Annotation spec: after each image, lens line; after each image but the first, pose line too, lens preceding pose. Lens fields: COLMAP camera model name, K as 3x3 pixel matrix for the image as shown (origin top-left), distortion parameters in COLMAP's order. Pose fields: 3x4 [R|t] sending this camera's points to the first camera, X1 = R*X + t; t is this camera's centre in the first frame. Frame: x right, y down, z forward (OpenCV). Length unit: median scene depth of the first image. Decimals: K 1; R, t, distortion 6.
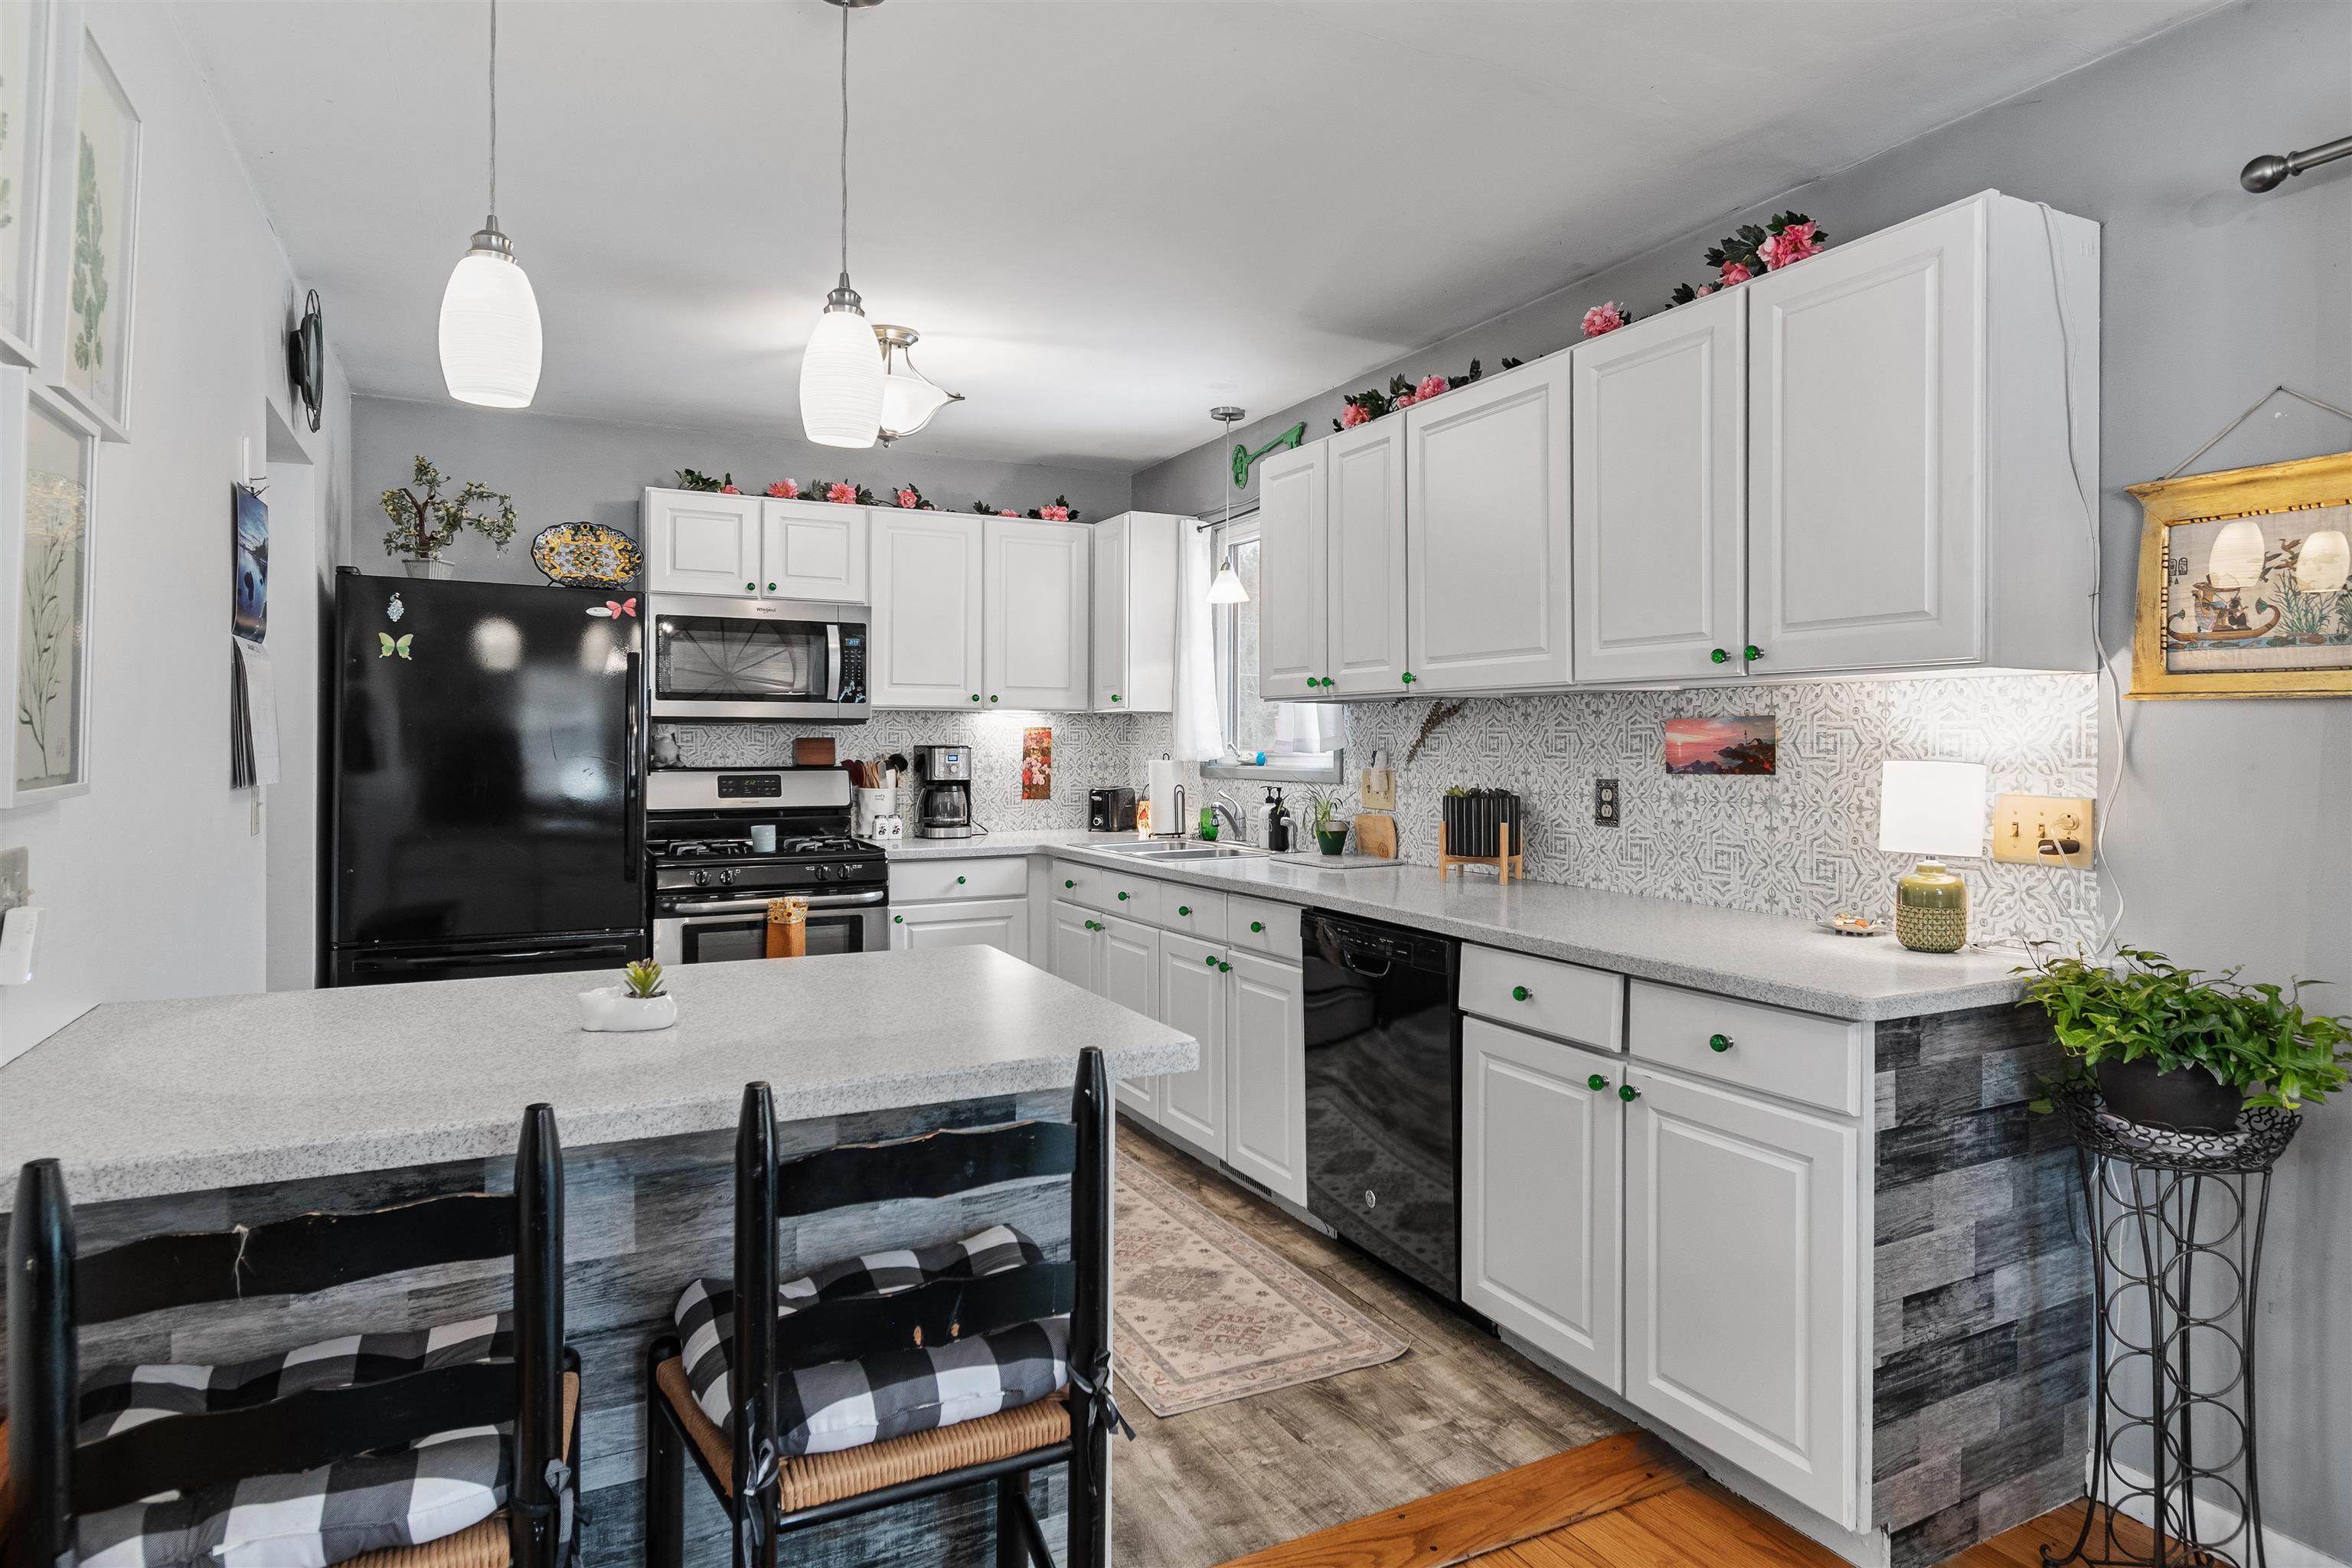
lens RADIAL K [[1310.2, 0, 1203.5], [0, 1310.2, 745.5], [0, 0, 1]] dist [-0.000693, -0.002753]
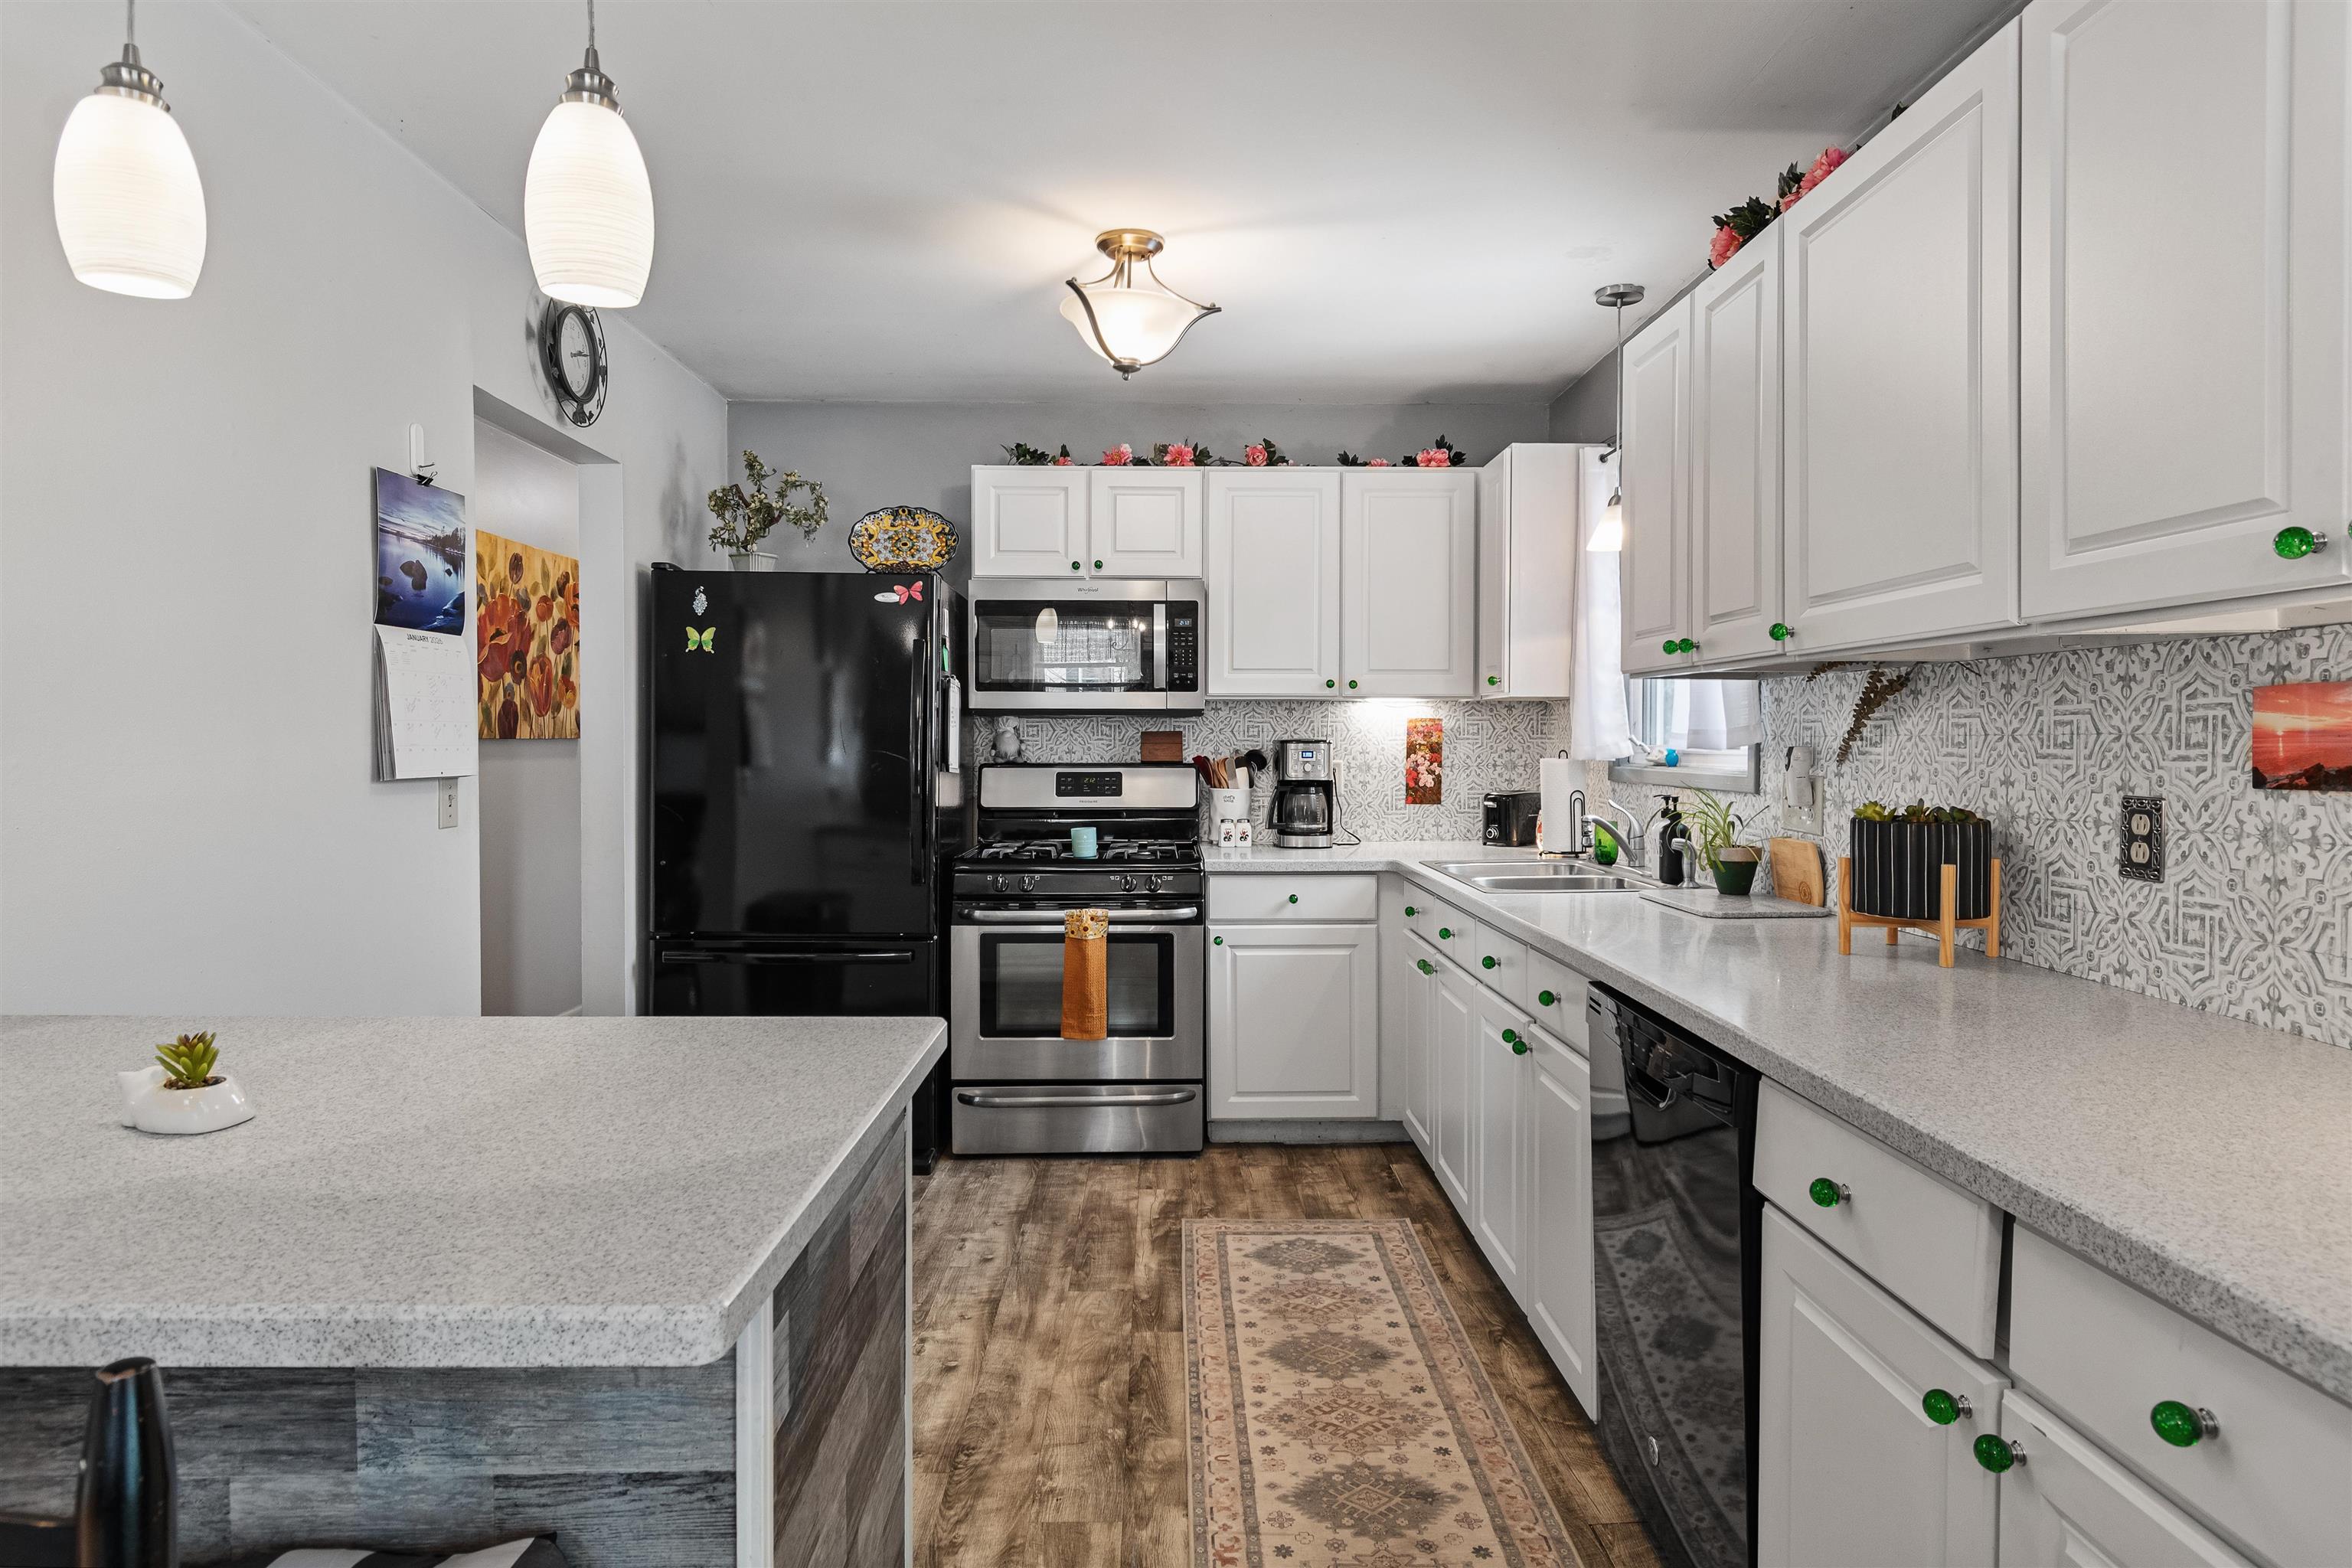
lens RADIAL K [[1310.2, 0, 1194.4], [0, 1310.2, 763.6], [0, 0, 1]] dist [-0.000693, -0.002753]
pose [[0.895276, 0.007651, -0.445447, 0.216012], [-0.000583, 0.999872, 0.016002, 0.003134], [0.445512, -0.014066, 0.895165, 0.349432]]
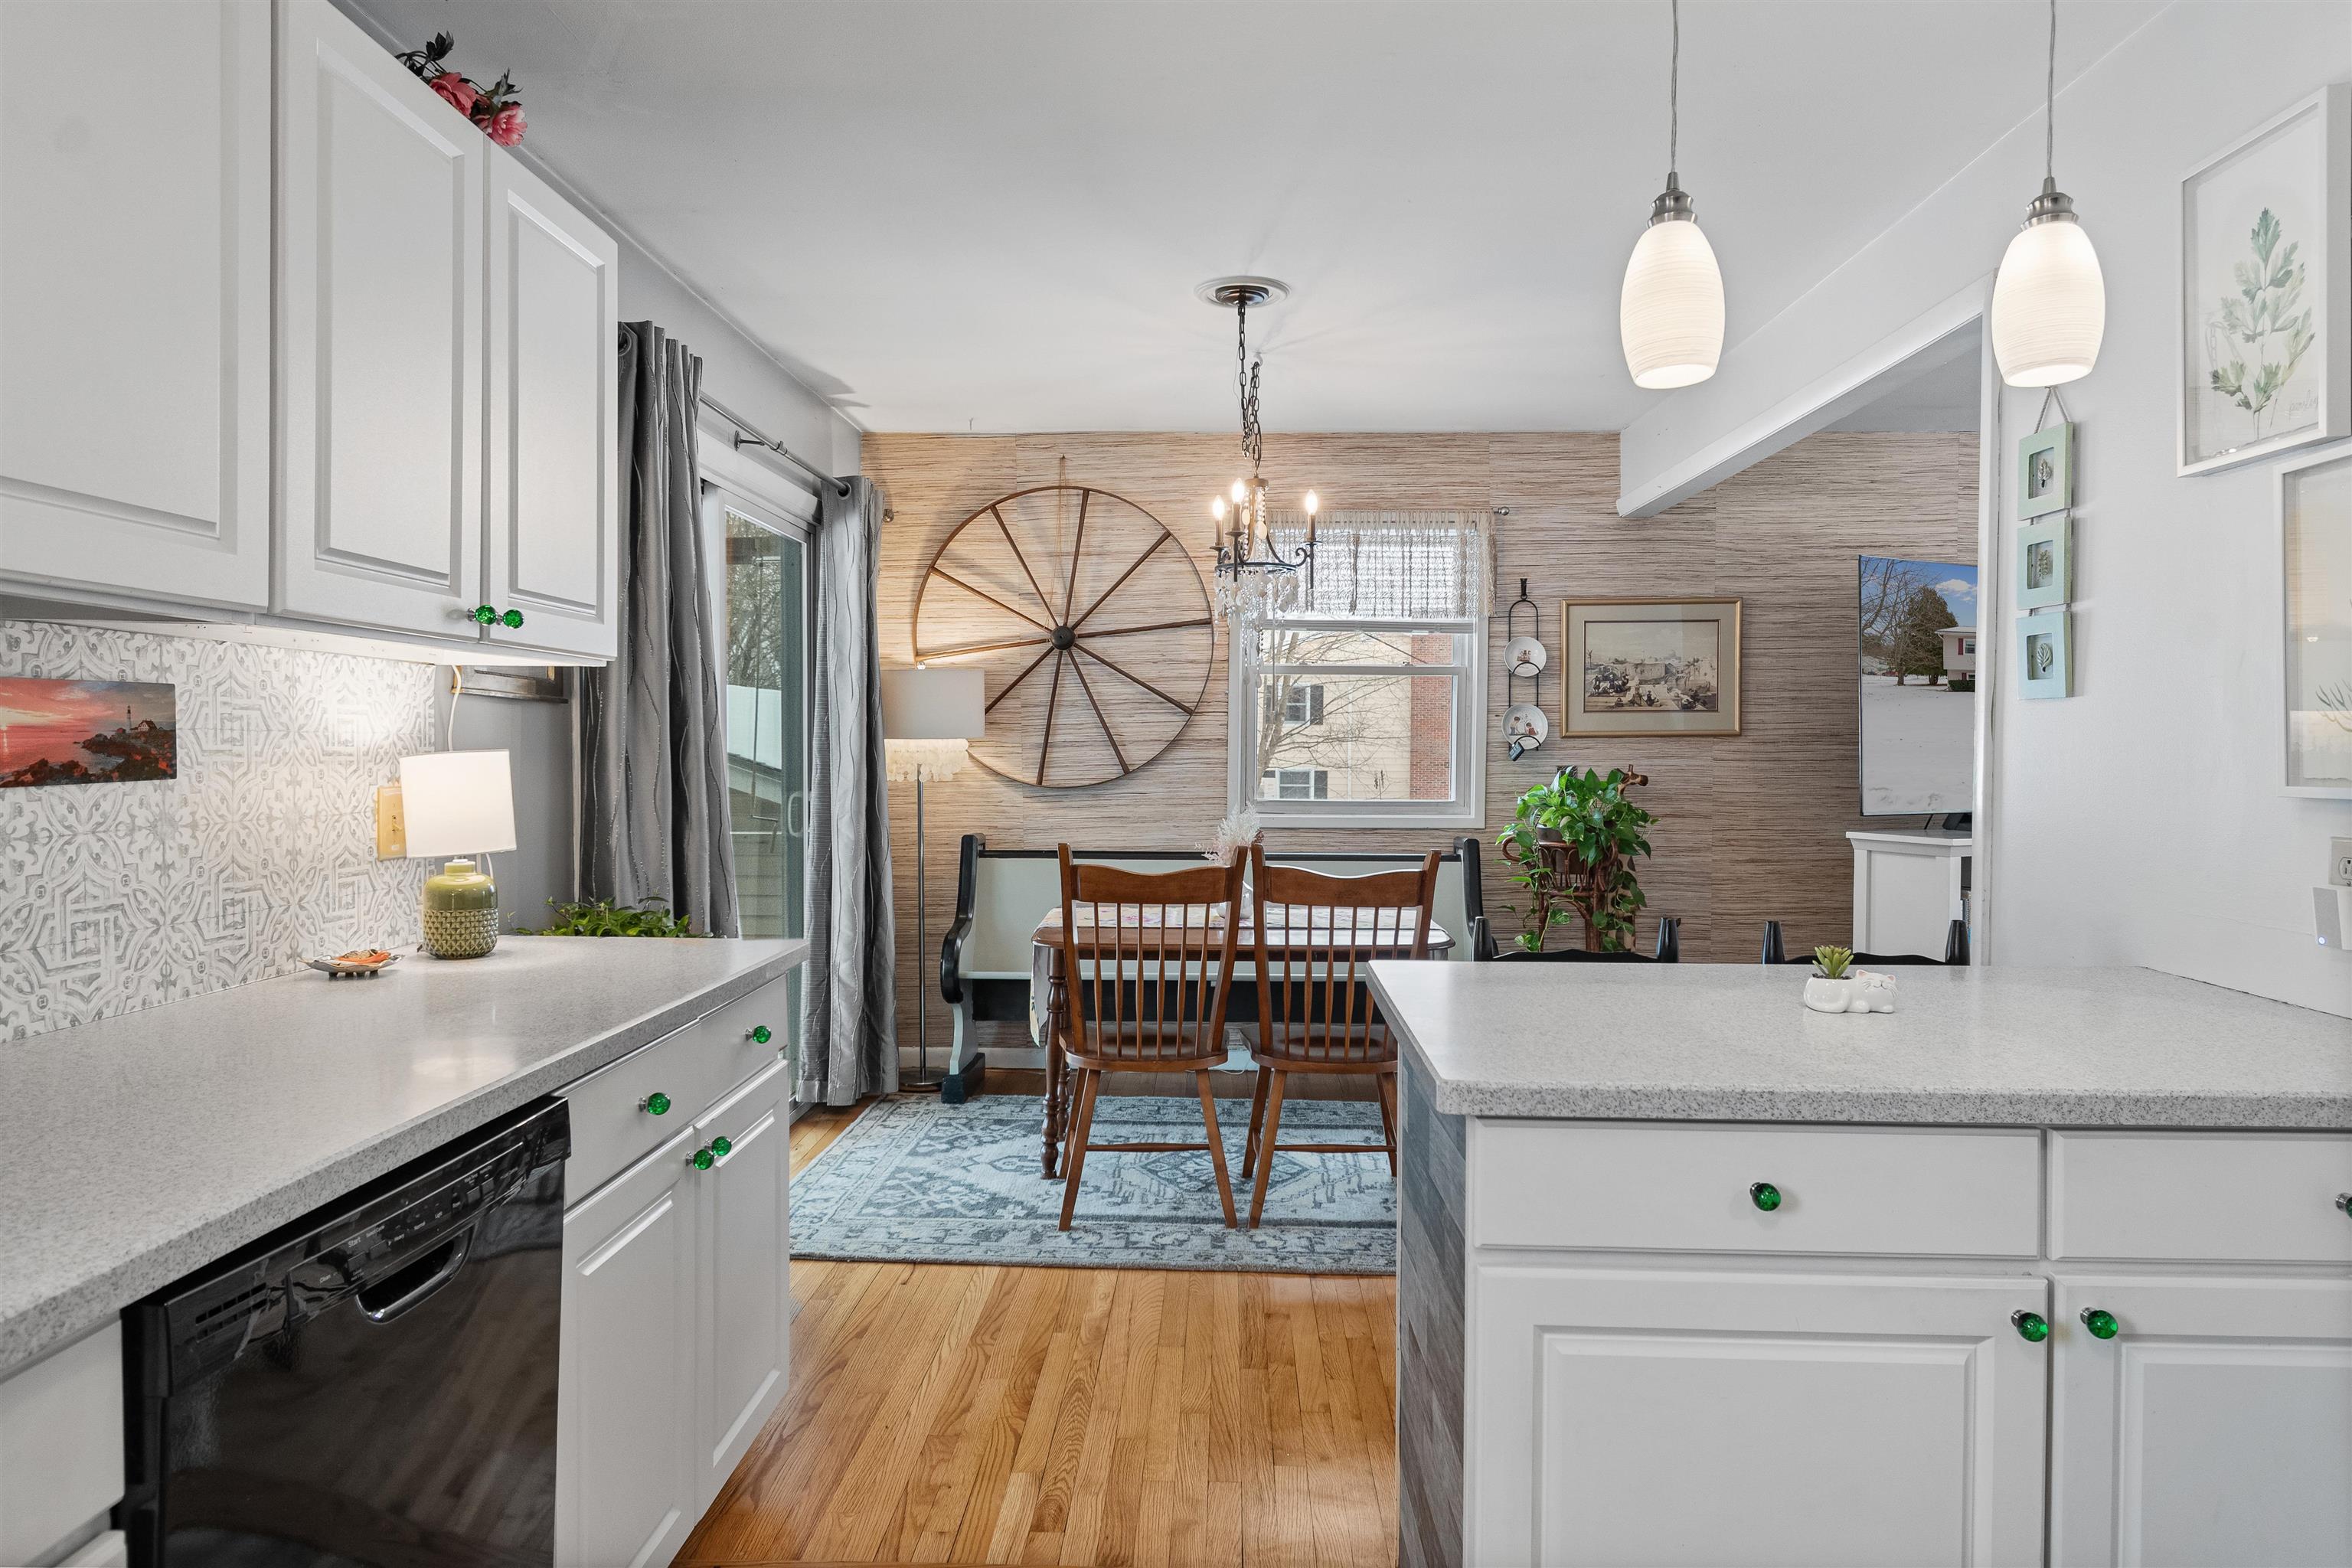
lens RADIAL K [[1367.3, 0, 1177.5], [0, 1367.3, 775.5], [0, 0, 1]] dist [0.003538, 0.000526]
pose [[-0.864975, -0.018835, 0.501462, -0.294528], [-0.007529, 0.999670, 0.024561, 0.000995], [-0.501759, 0.017470, -0.864831, 1.282337]]
